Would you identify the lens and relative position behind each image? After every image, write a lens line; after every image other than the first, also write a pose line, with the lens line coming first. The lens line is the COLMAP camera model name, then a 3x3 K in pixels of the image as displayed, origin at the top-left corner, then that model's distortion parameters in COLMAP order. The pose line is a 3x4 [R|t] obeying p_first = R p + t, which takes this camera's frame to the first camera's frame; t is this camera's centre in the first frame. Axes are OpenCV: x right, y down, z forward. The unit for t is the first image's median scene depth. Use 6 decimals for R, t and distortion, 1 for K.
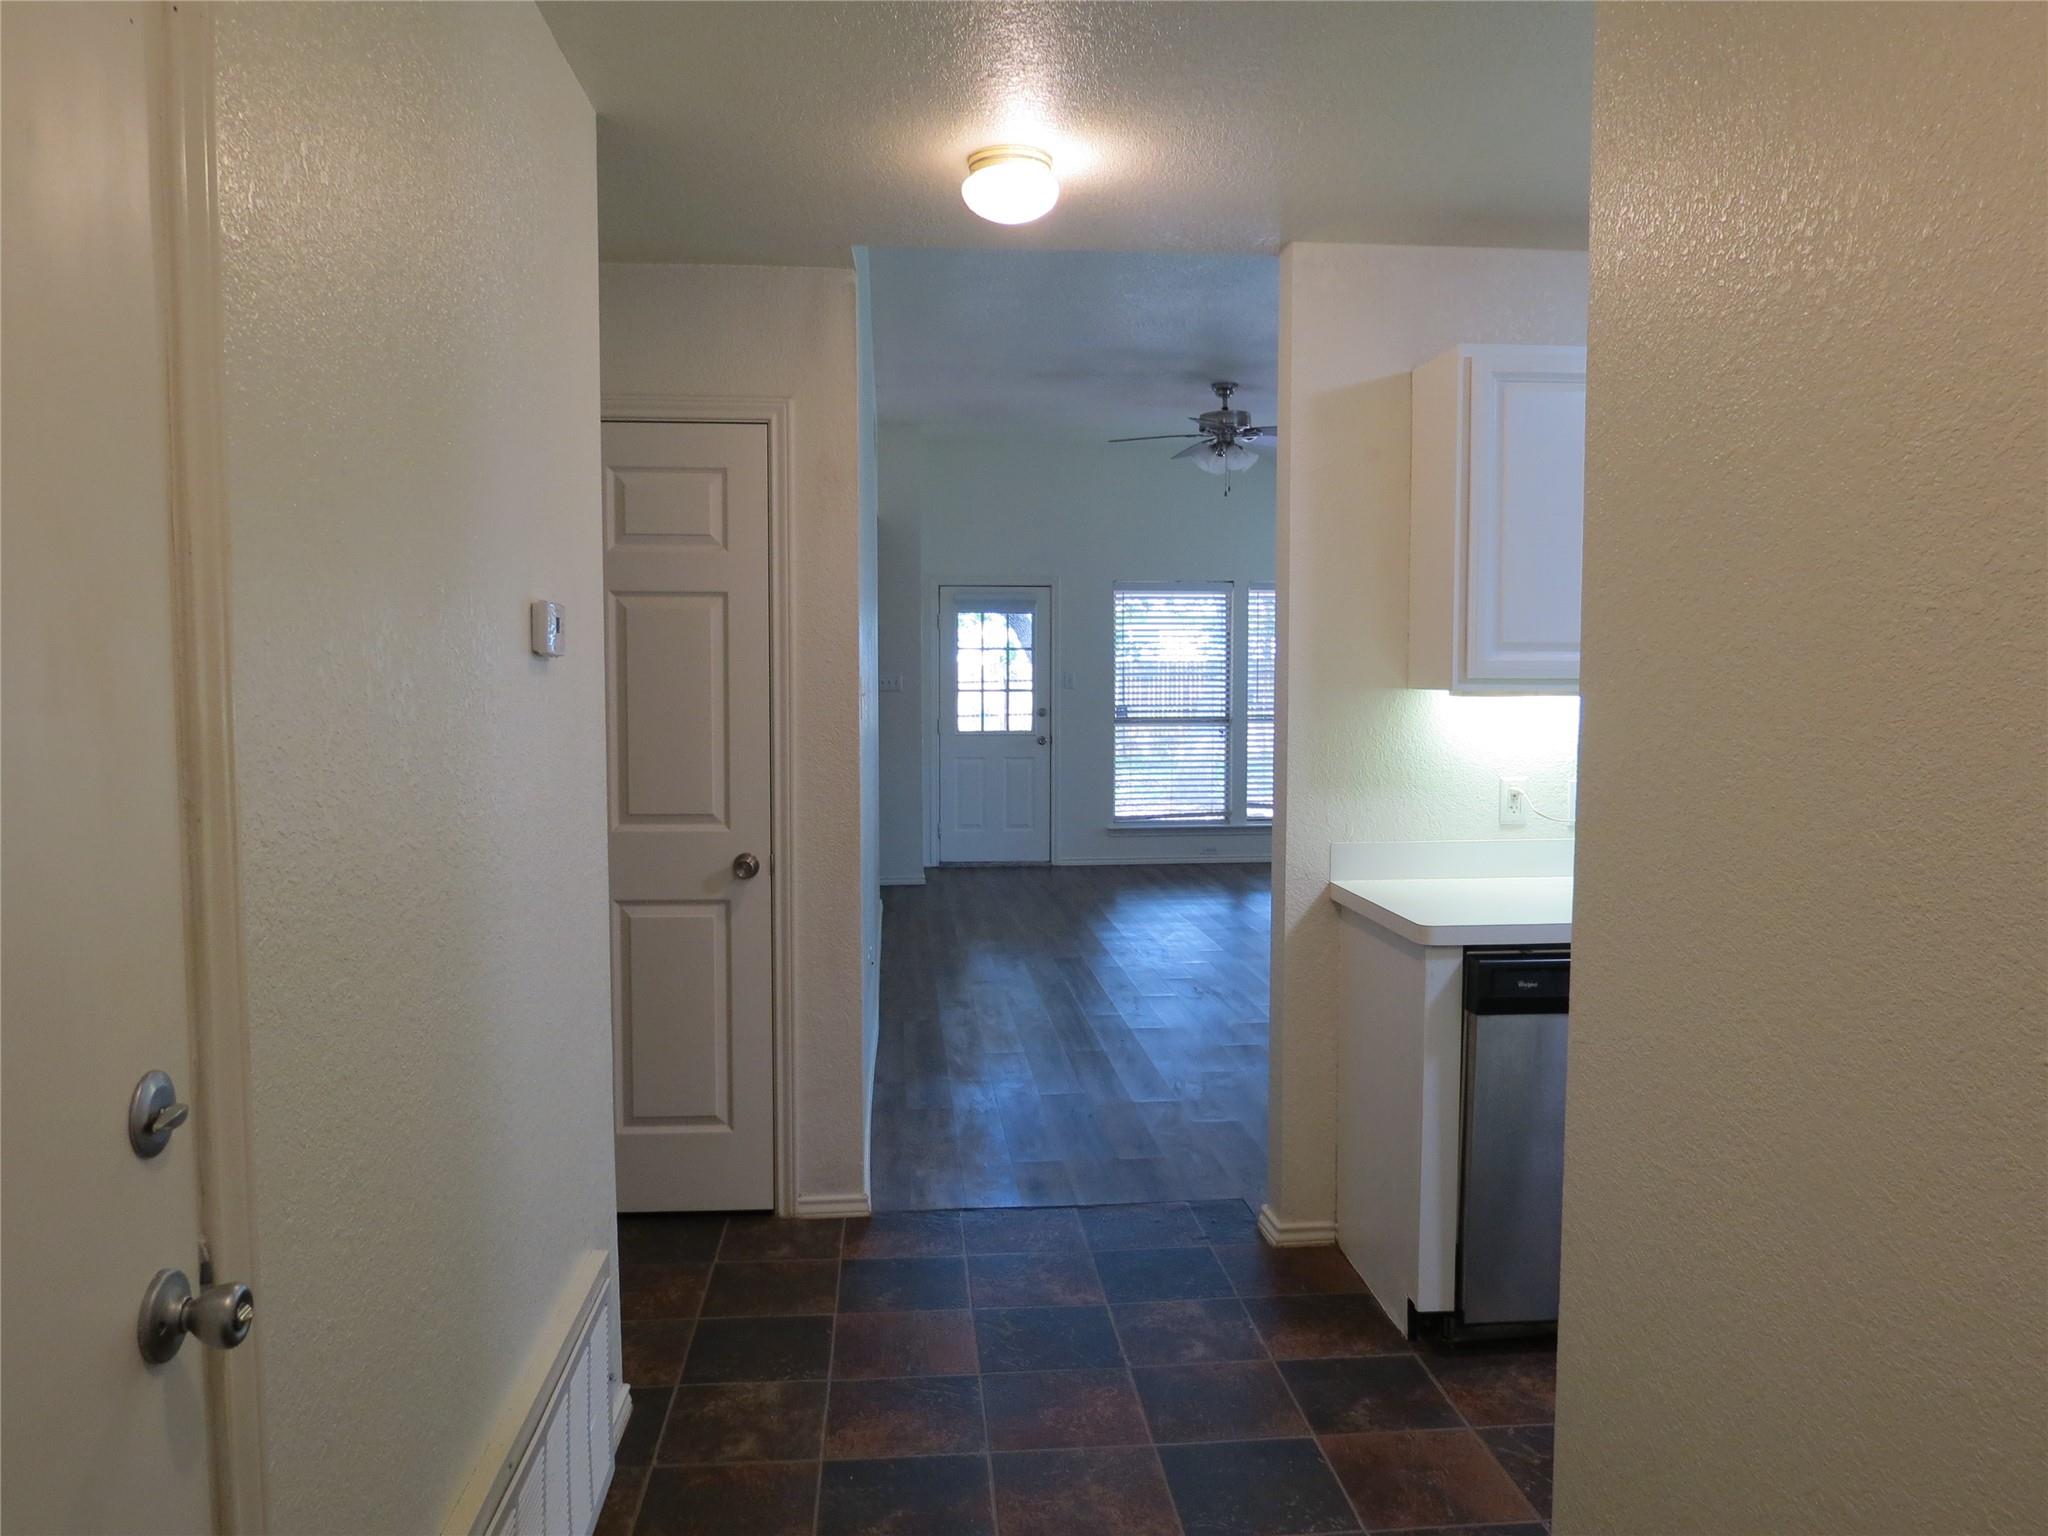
lens RADIAL K [[1466.7, 0, 1021.6], [0, 1466.7, 760.0], [0, 0, 1]] dist [-0.032628, 0.006580]
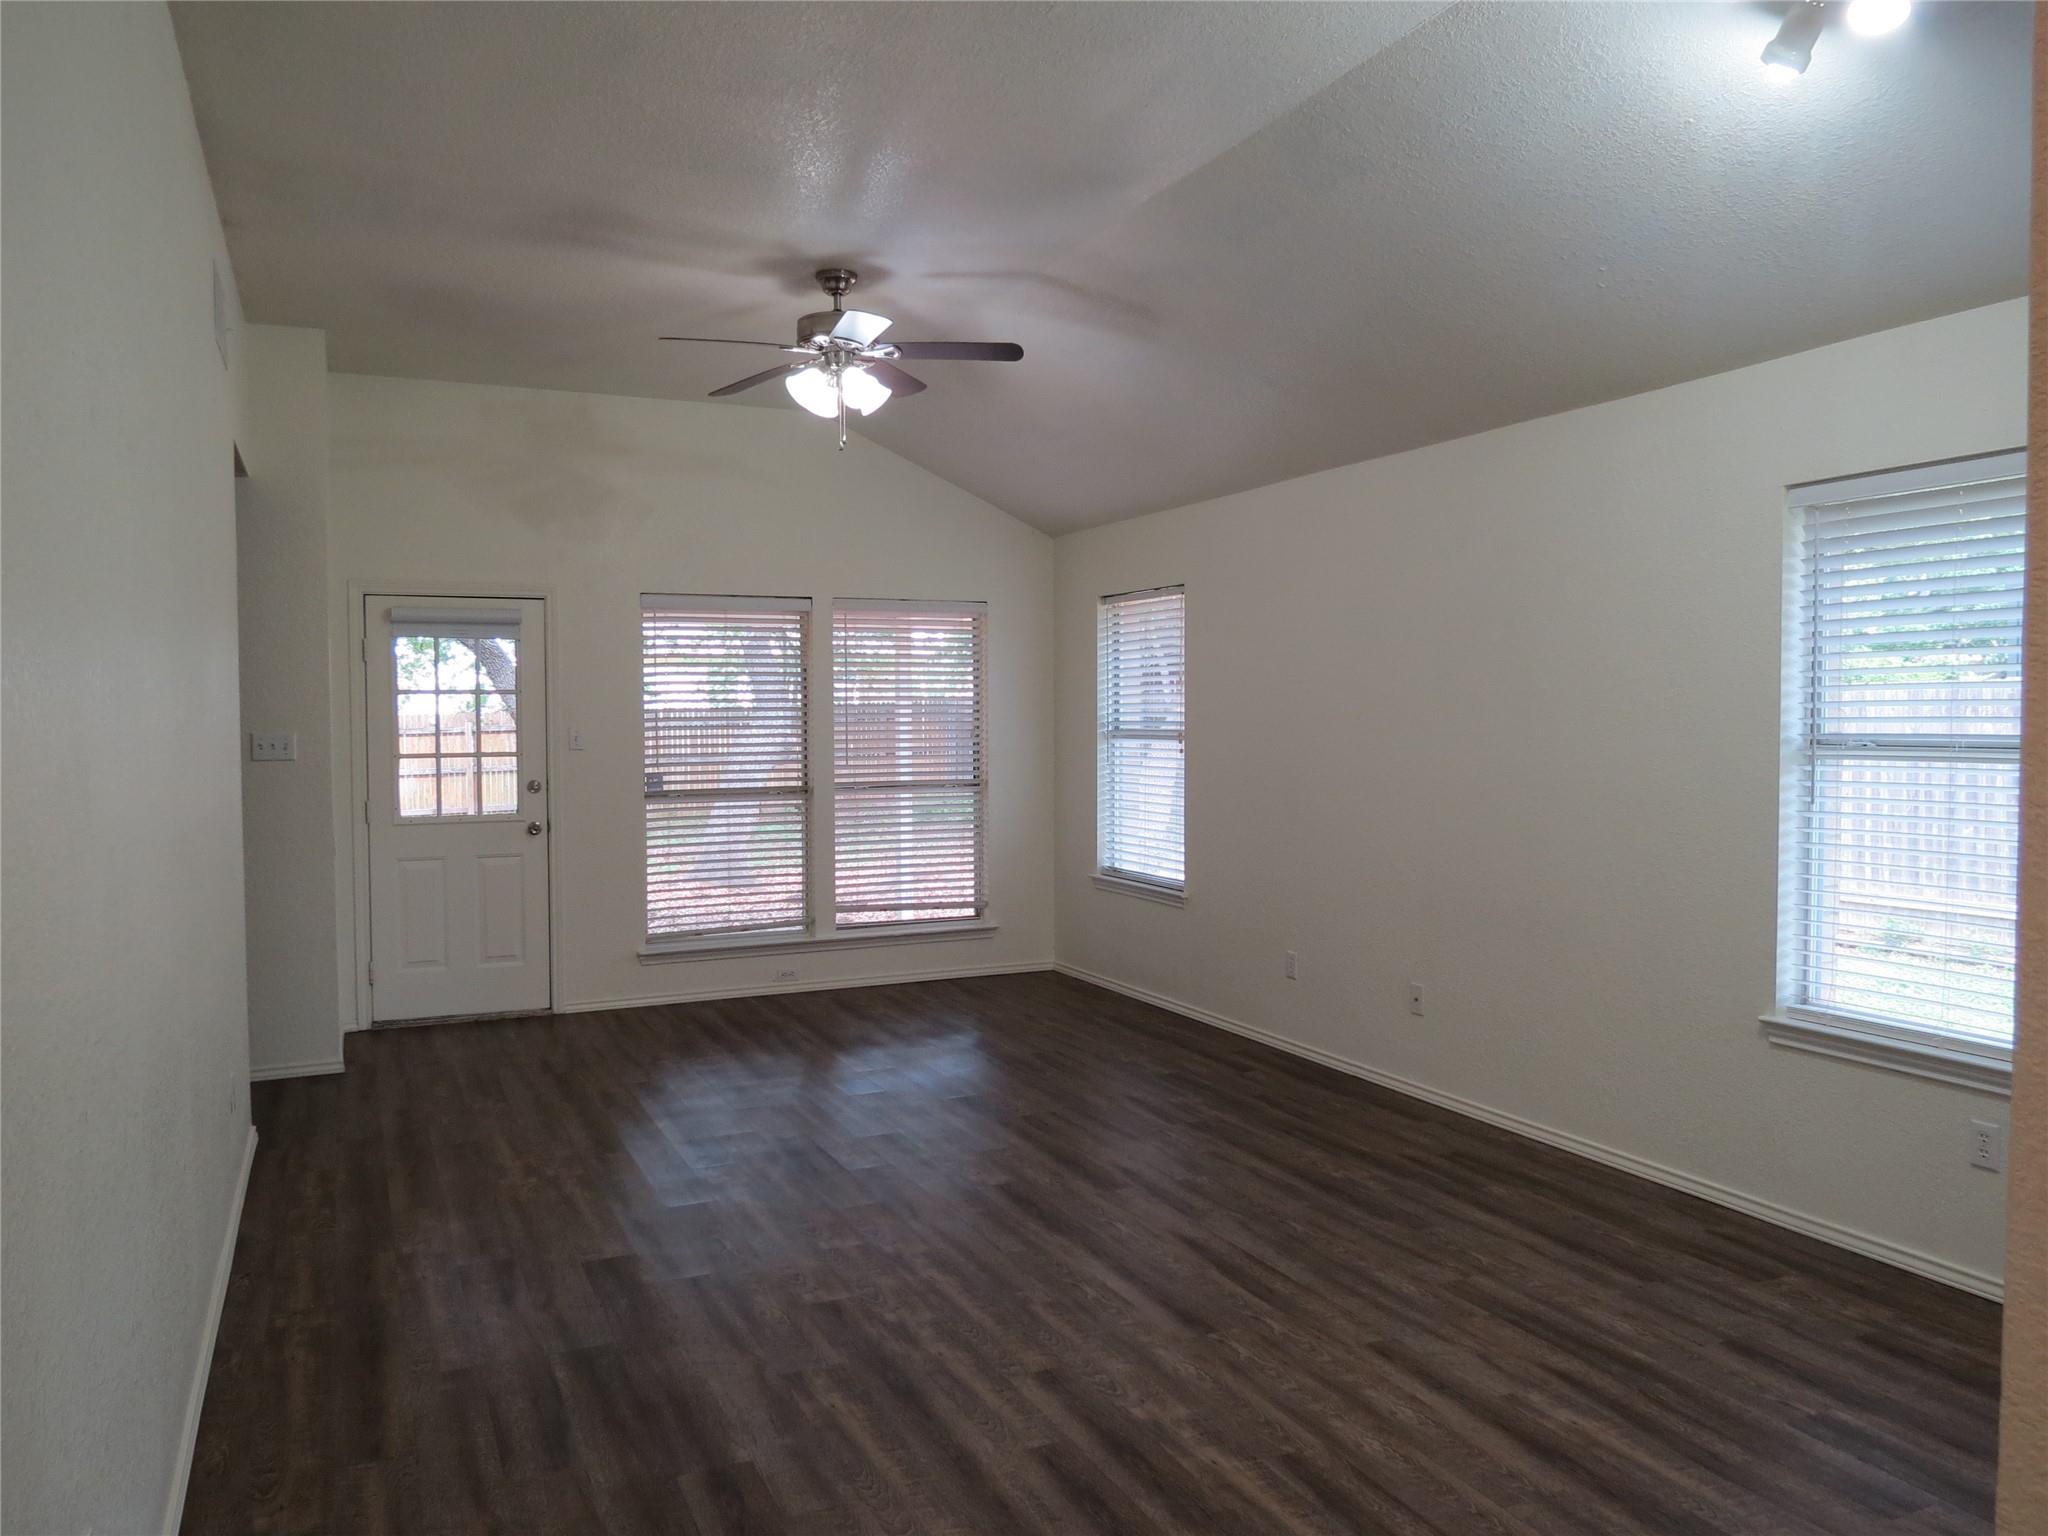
lens RADIAL K [[1466.7, 0, 1038.2], [0, 1466.7, 759.3], [0, 0, 1]] dist [-0.032628, 0.006580]
pose [[0.936204, -0.017636, 0.351015, -0.004247], [0.029298, 0.999180, -0.027940, -0.019537], [-0.350234, 0.036442, 0.935953, 0.295000]]
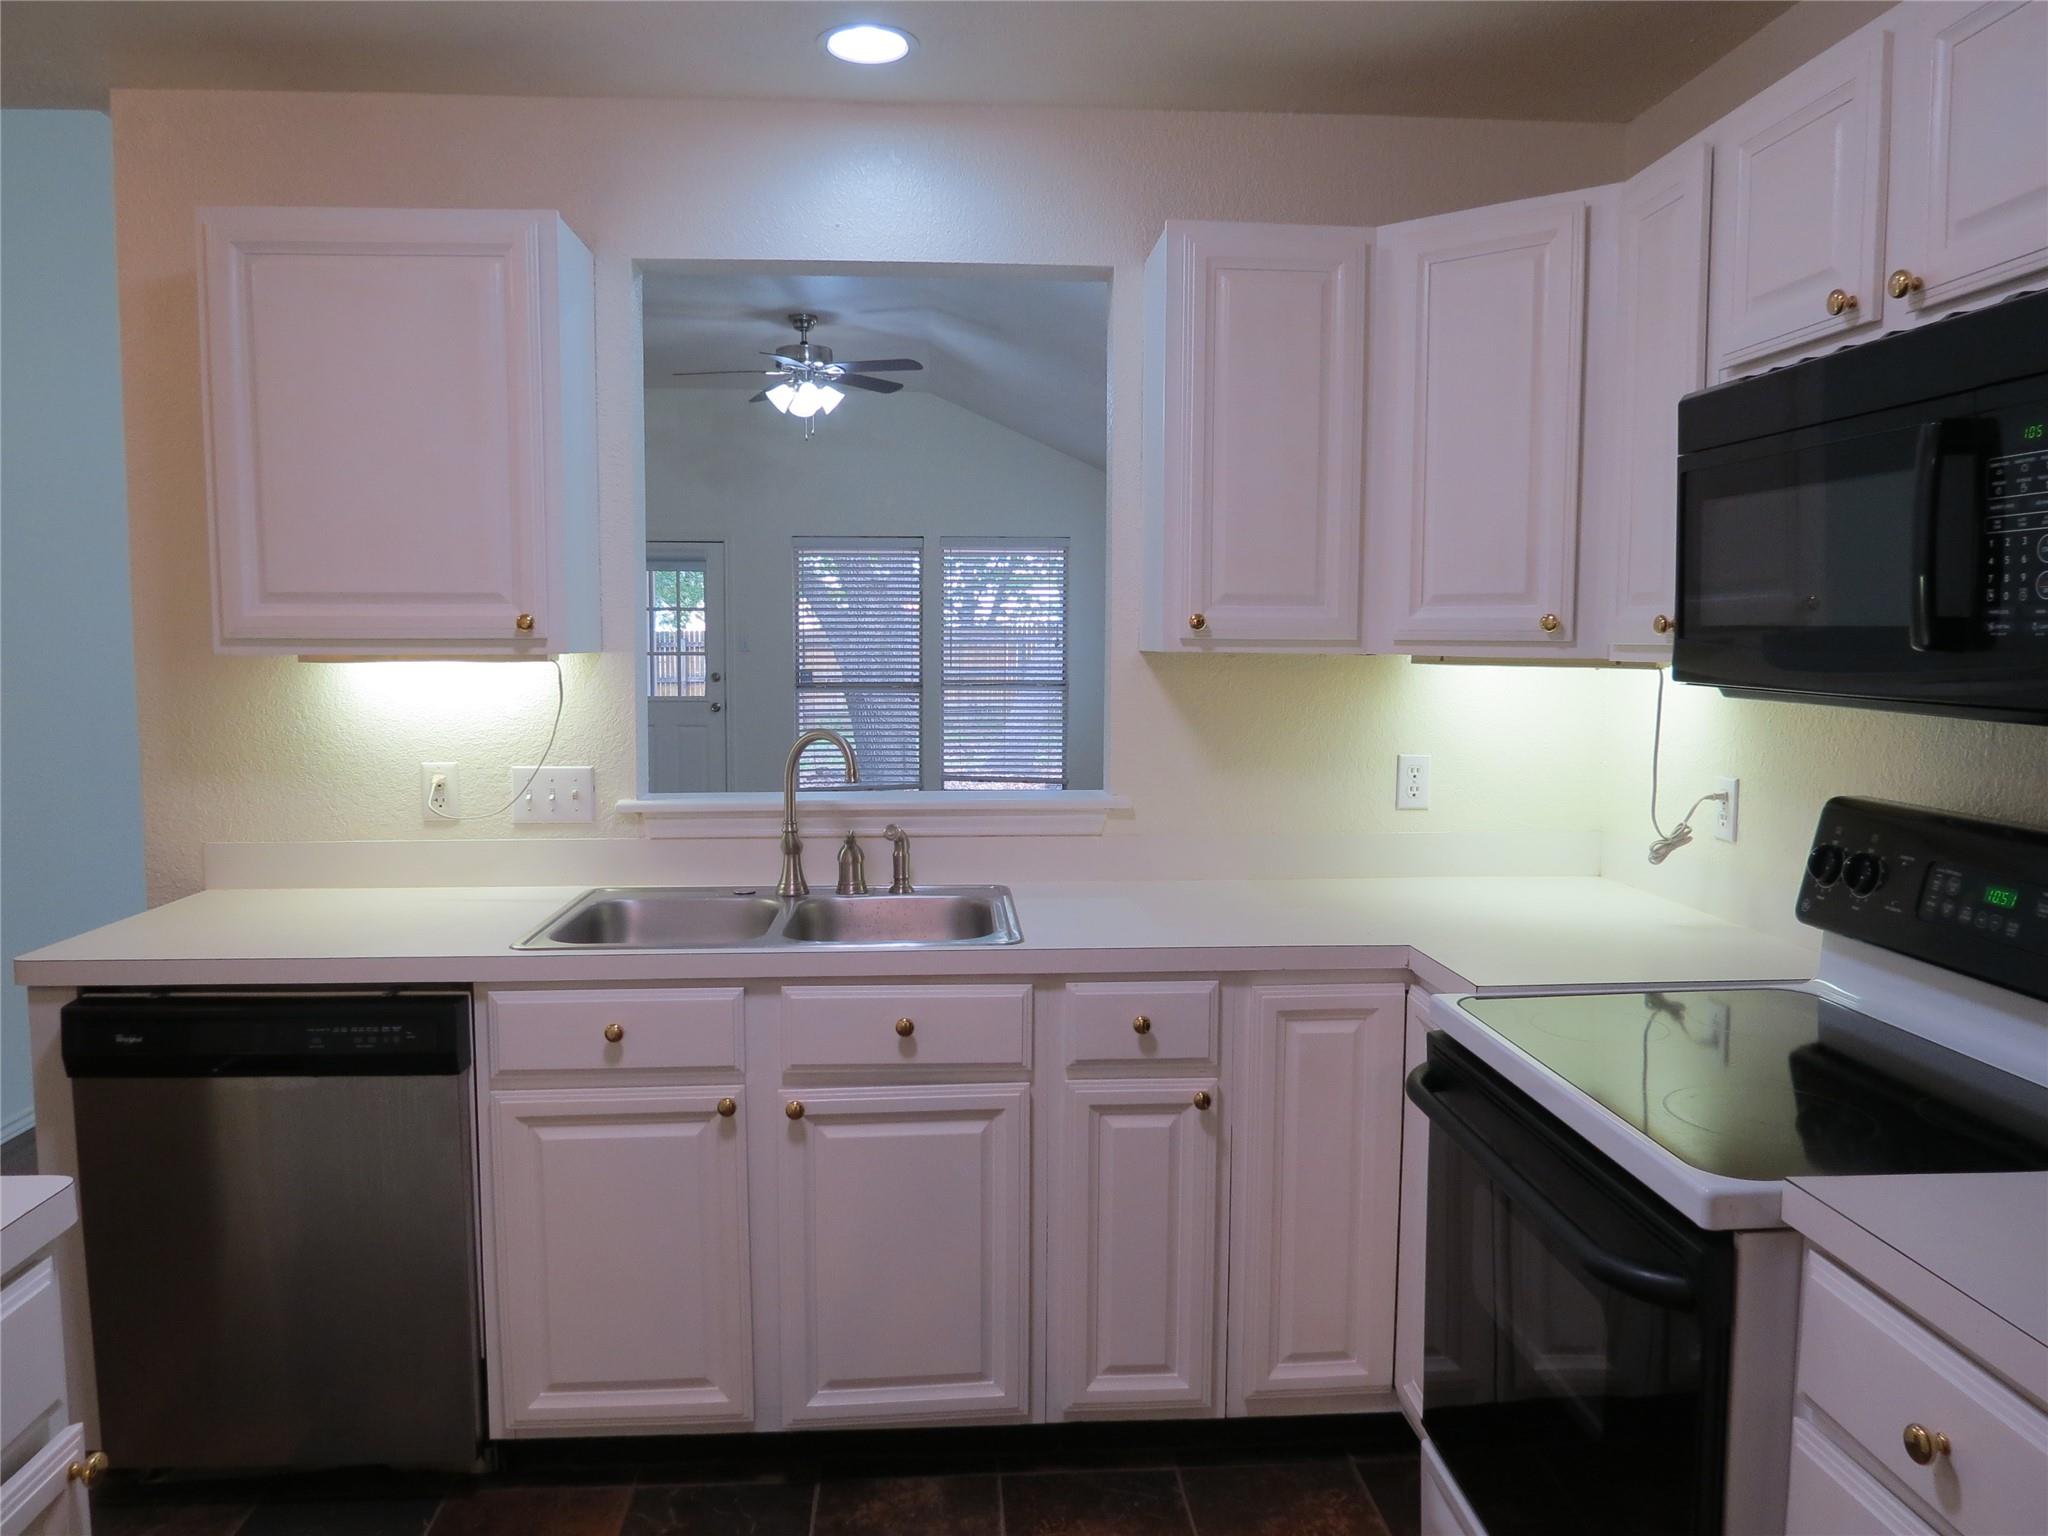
lens RADIAL K [[1466.7, 0, 1023.7], [0, 1466.7, 766.6], [0, 0, 1]] dist [-0.032628, 0.006580]
pose [[0.999886, 0.002081, -0.014958, 0.224261], [-0.001642, 0.999569, 0.029305, -0.003253], [0.015012, -0.029277, 0.999459, 0.068634]]
